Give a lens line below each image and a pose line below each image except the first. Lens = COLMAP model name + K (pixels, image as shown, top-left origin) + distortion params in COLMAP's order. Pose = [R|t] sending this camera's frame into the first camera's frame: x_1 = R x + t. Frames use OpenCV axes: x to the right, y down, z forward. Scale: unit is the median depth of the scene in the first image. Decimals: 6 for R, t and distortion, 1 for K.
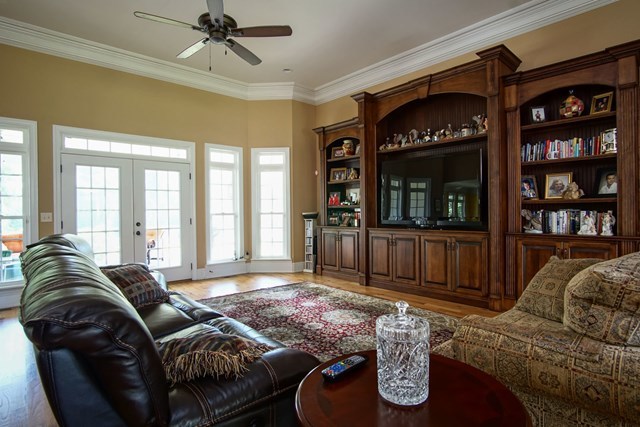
lens RADIAL K [[340.0, 0, 320.0], [0, 340.0, 213.5], [0, 0, 1]] dist [-0.026770, 0.000216]
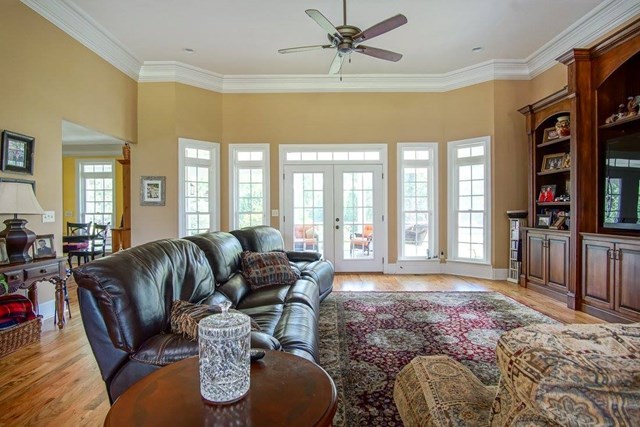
lens RADIAL K [[340.0, 0, 320.0], [0, 340.0, 213.5], [0, 0, 1]] dist [-0.026770, 0.000216]
pose [[0.737899, 0.012606, -0.674793, 0.225207], [-0.006606, 0.999913, 0.011456, -0.003304], [0.674879, -0.003996, 0.737918, 0.087415]]
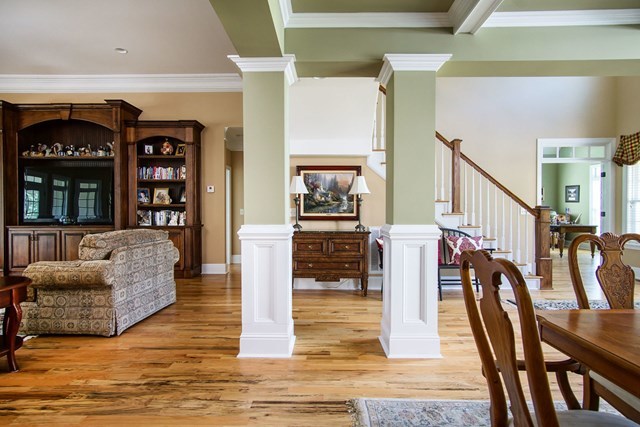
lens RADIAL K [[335.8, 0, 320.0], [0, 335.8, 213.5], [0, 0, 1]] dist [-0.000617, 0.000379]
pose [[0.680303, 0.001517, 0.732929, 0.036414], [-0.000506, 0.999999, -0.001599, 0.003673], [-0.732930, 0.000717, 0.680303, -0.496465]]
